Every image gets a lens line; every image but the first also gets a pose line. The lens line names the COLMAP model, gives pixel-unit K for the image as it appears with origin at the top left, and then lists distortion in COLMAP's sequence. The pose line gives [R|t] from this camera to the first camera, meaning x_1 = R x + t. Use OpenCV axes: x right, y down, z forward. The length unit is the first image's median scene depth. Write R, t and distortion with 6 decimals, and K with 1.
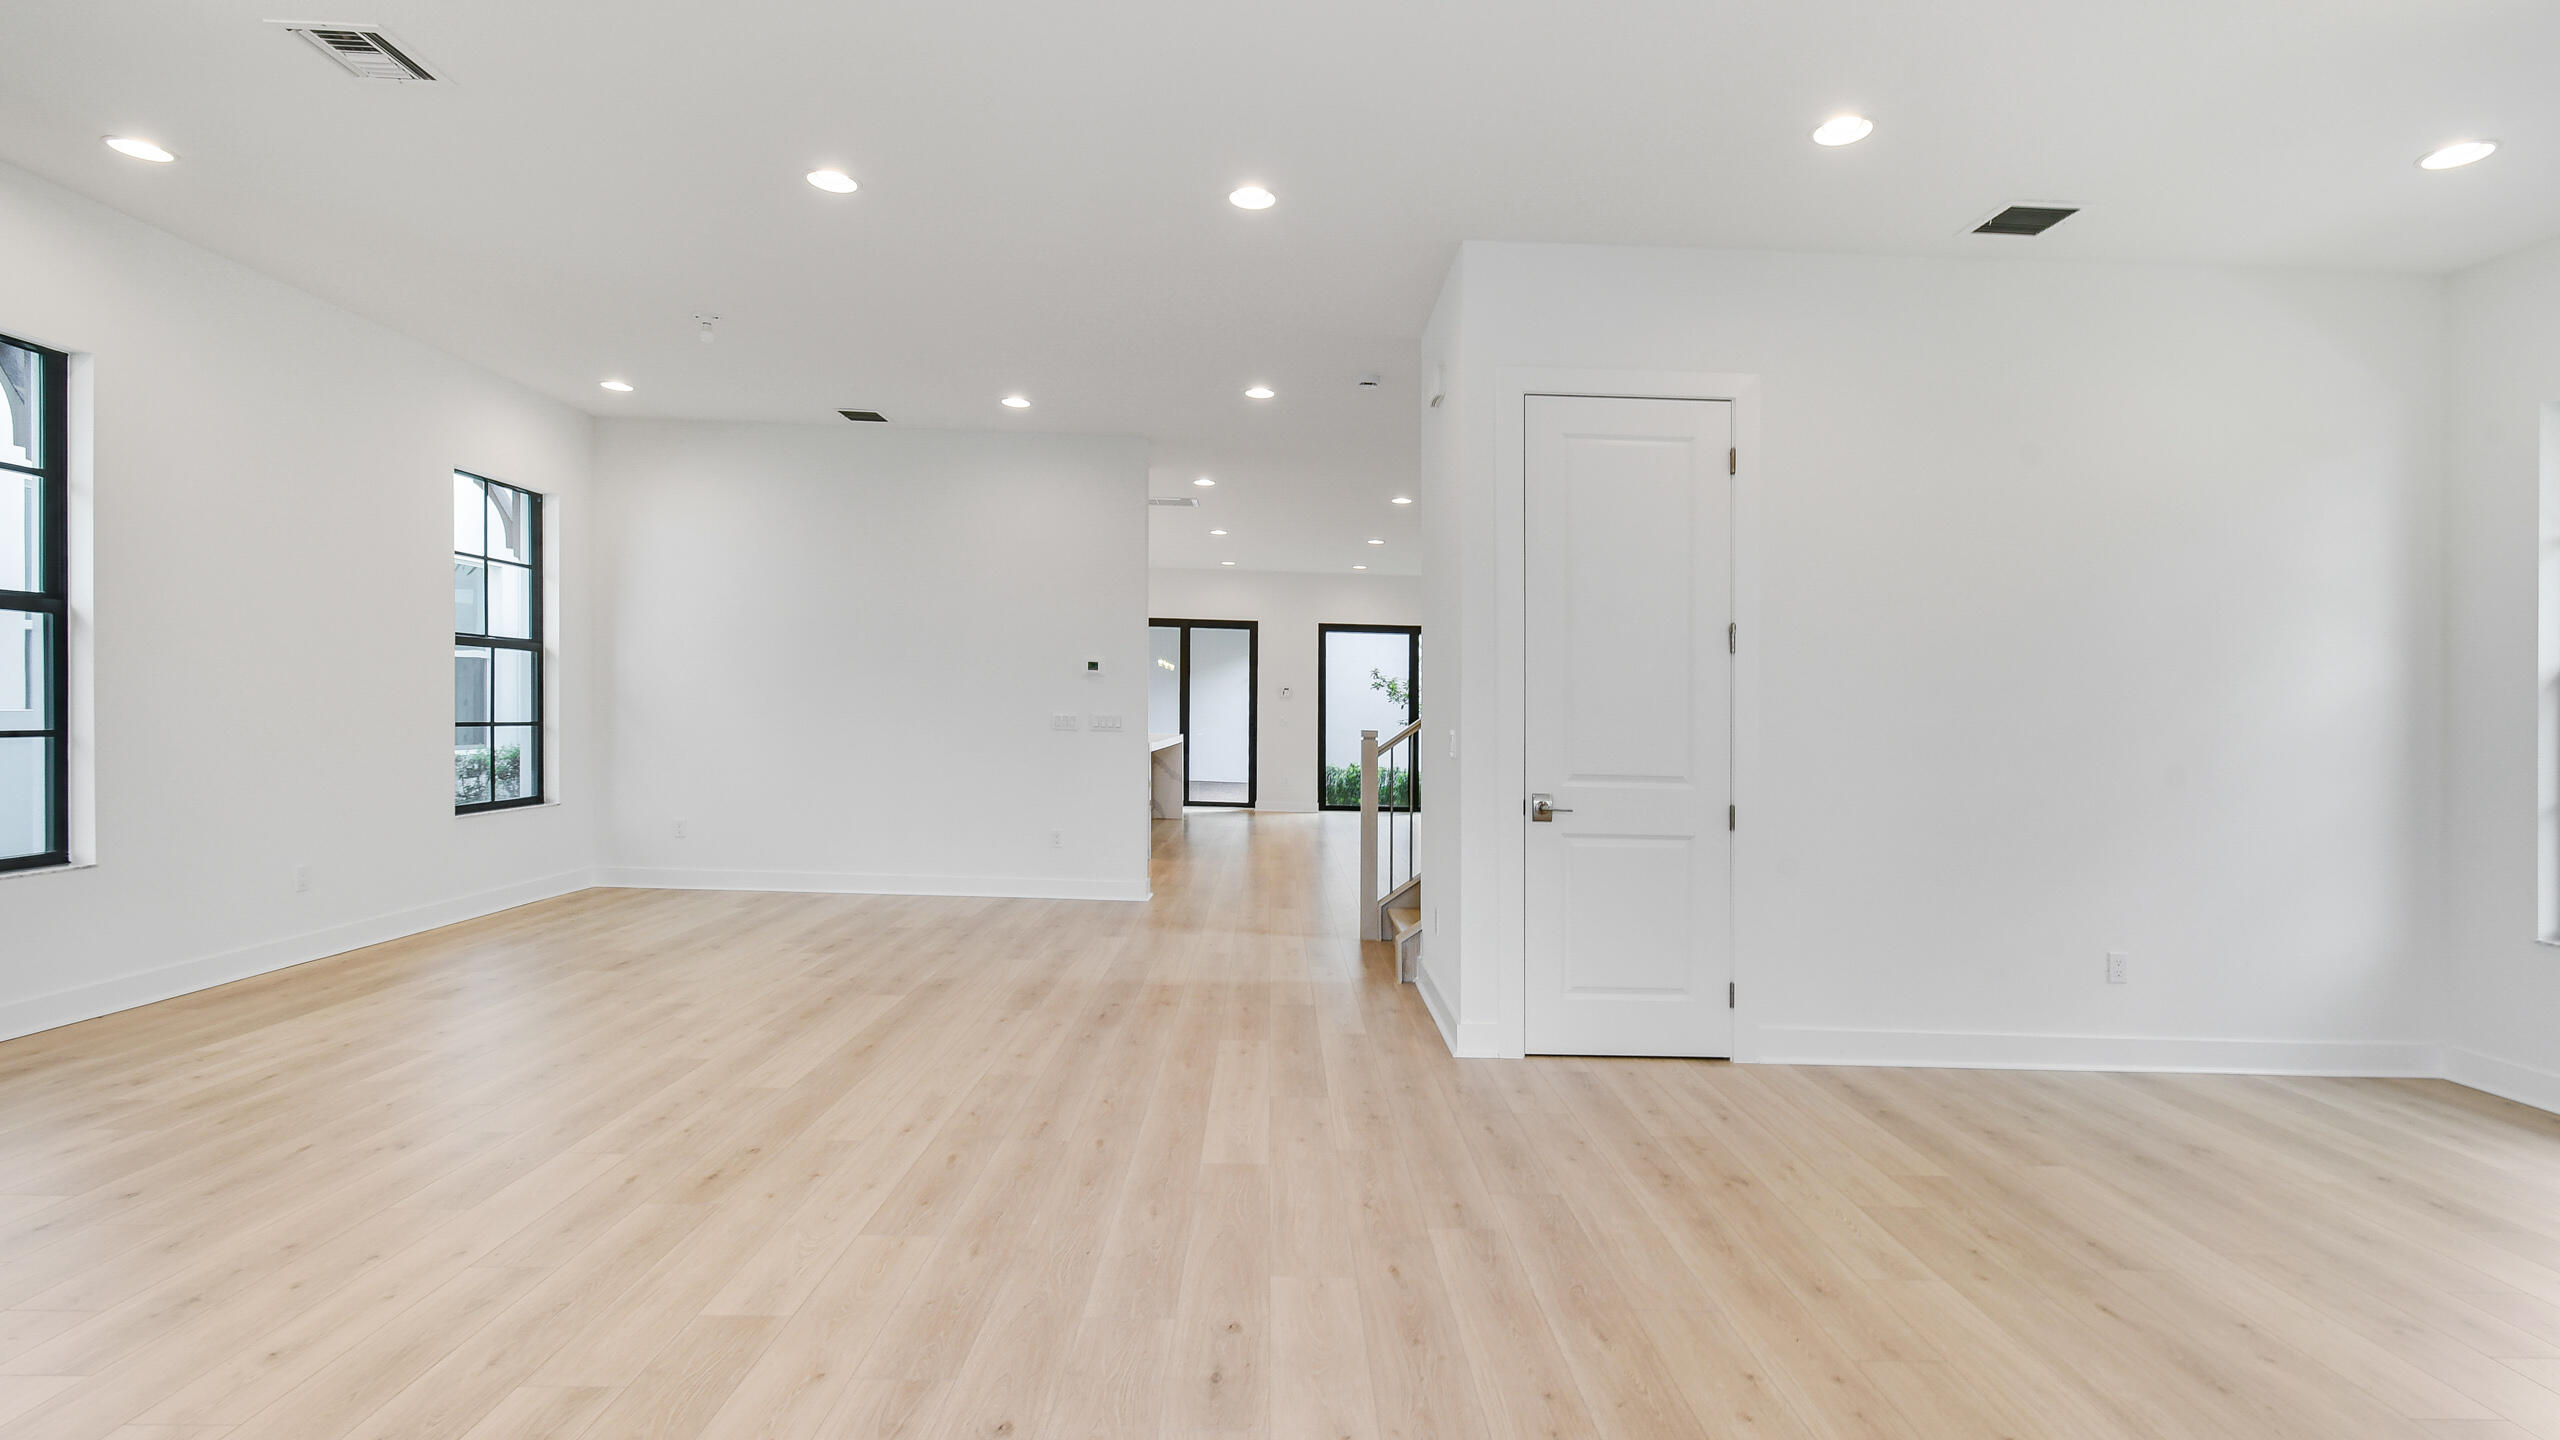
lens RADIAL K [[1143.9, 0, 1266.9], [0, 1143.9, 719.3], [0, 0, 1]] dist [0.001545, 0.000280]
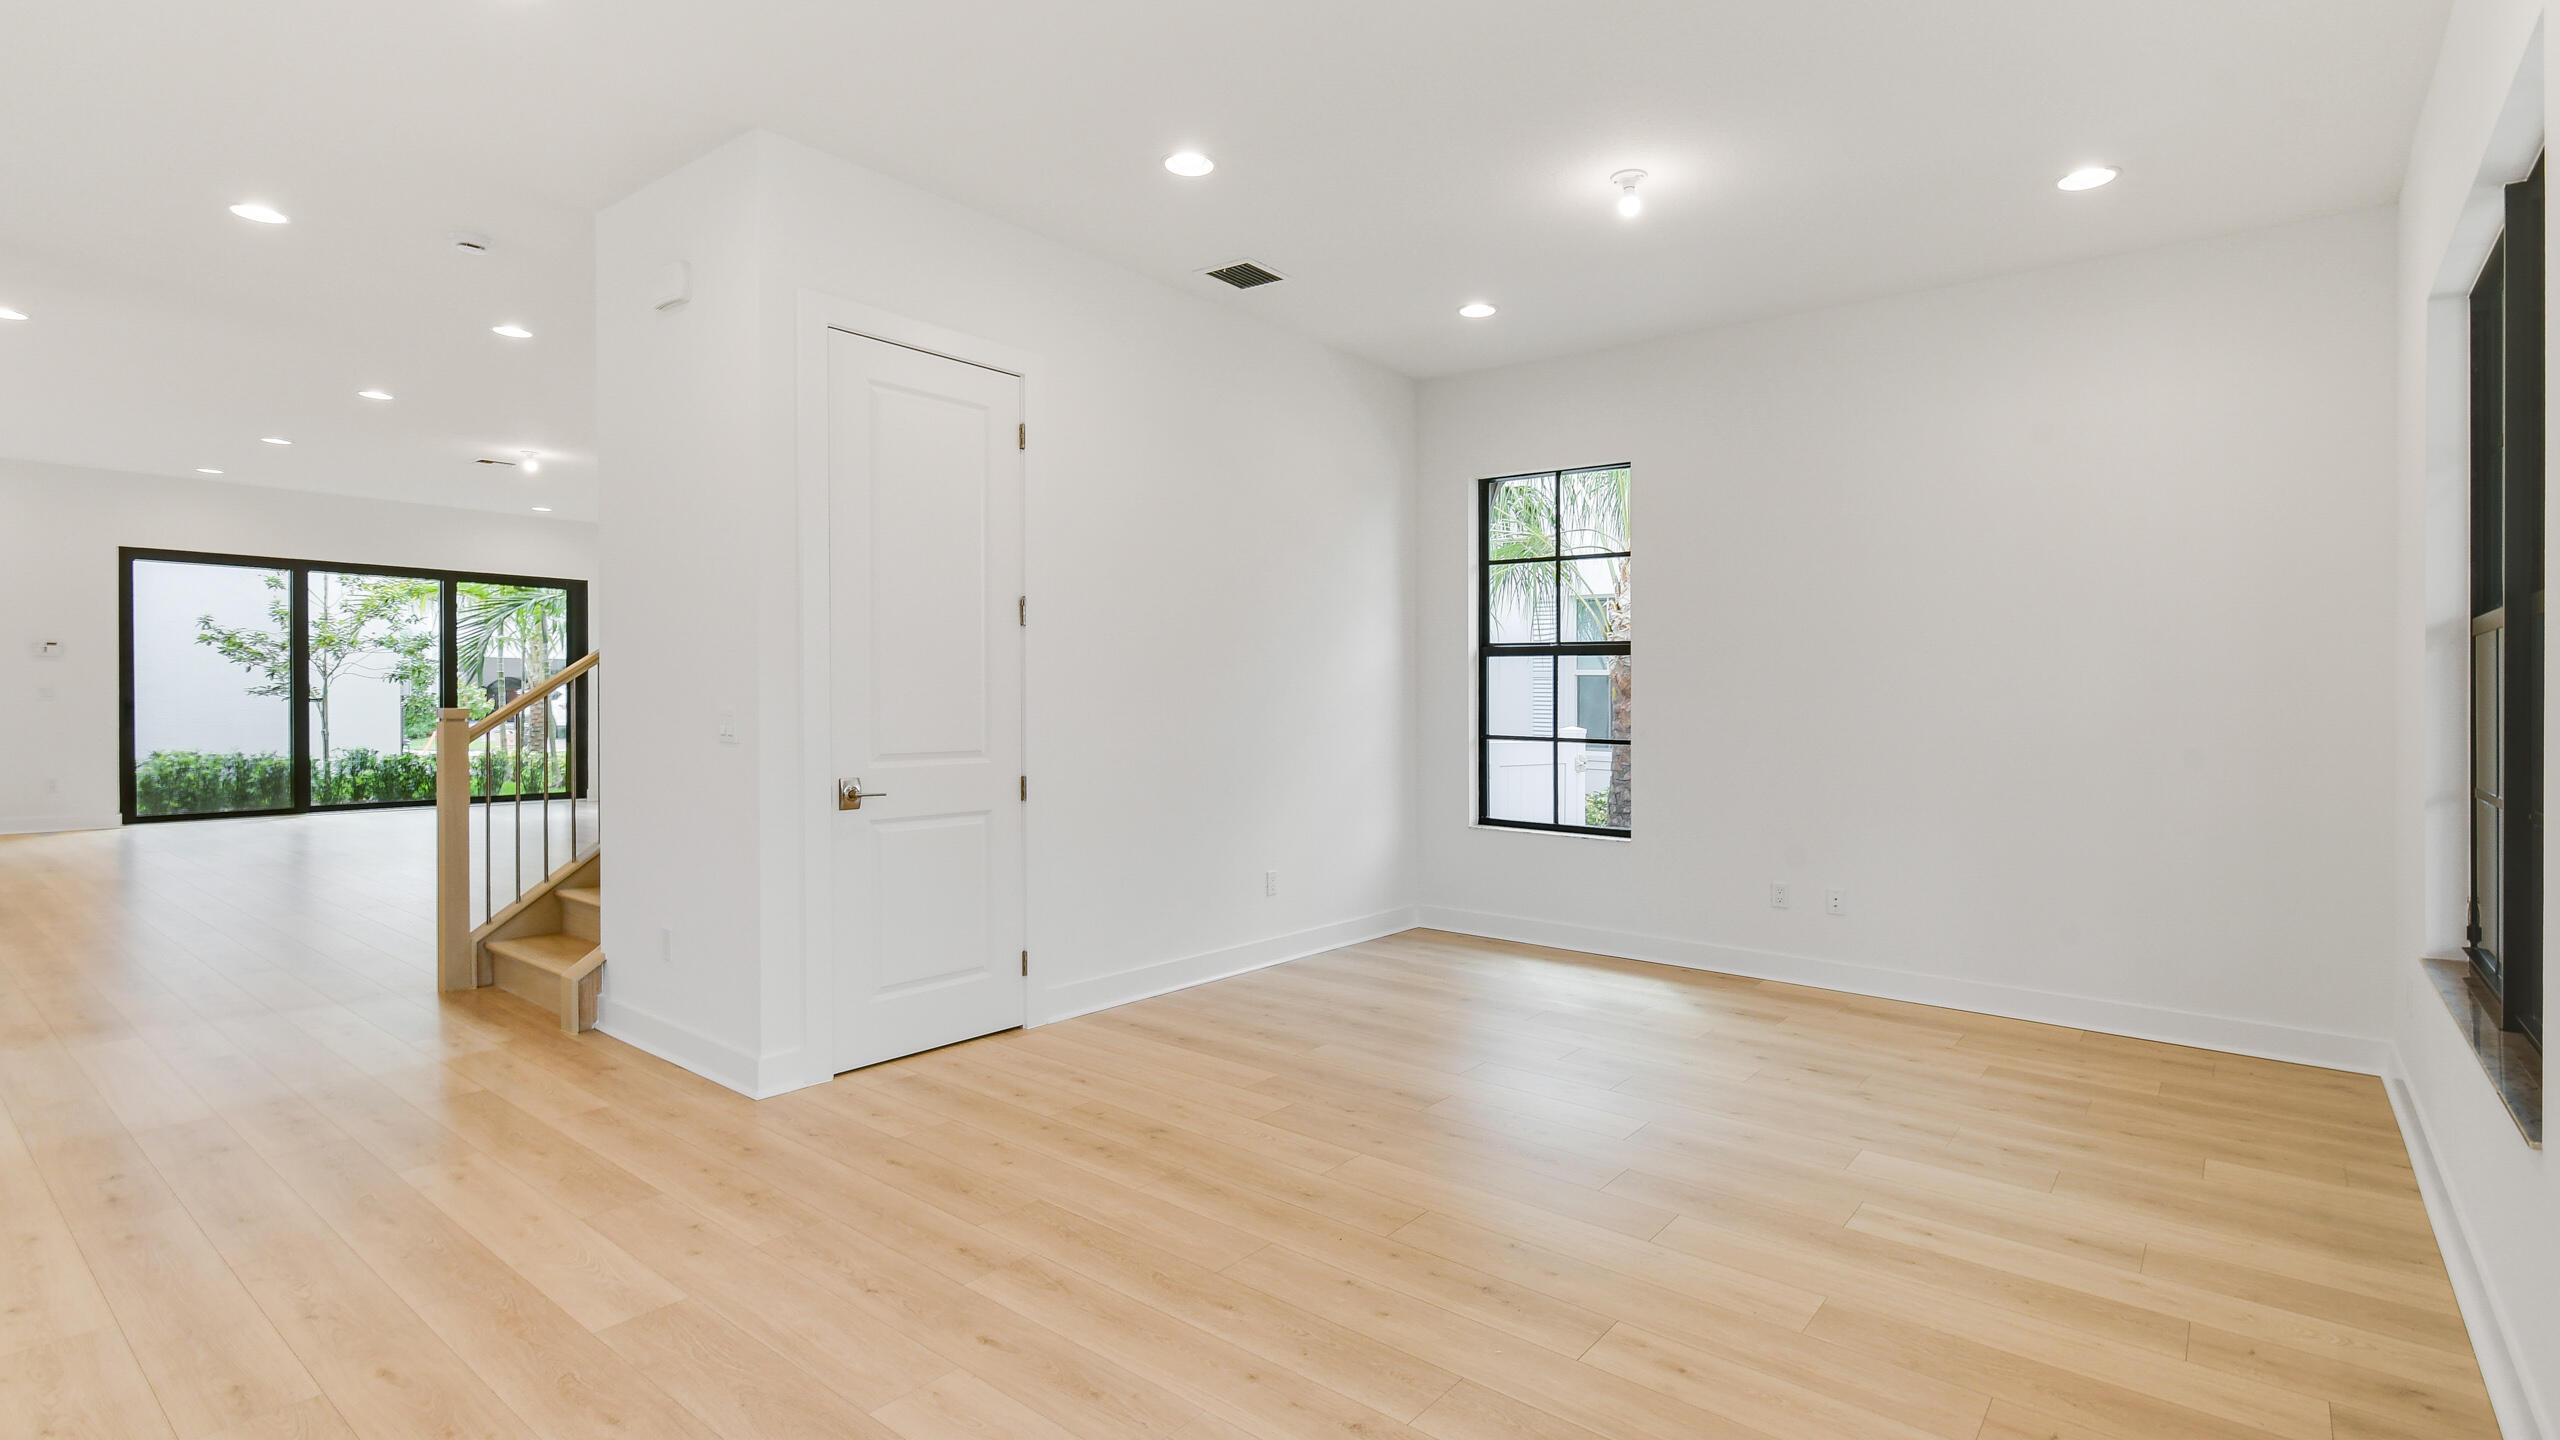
lens RADIAL K [[1192.5, 0, 1282.7], [0, 1192.5, 680.4], [0, 0, 1]] dist [-0.000465, -0.000437]
pose [[0.644794, -0.010035, 0.764291, -0.279764], [0.009029, 0.999944, 0.005513, -0.015064], [-0.764303, 0.003346, 0.644848, 0.157033]]
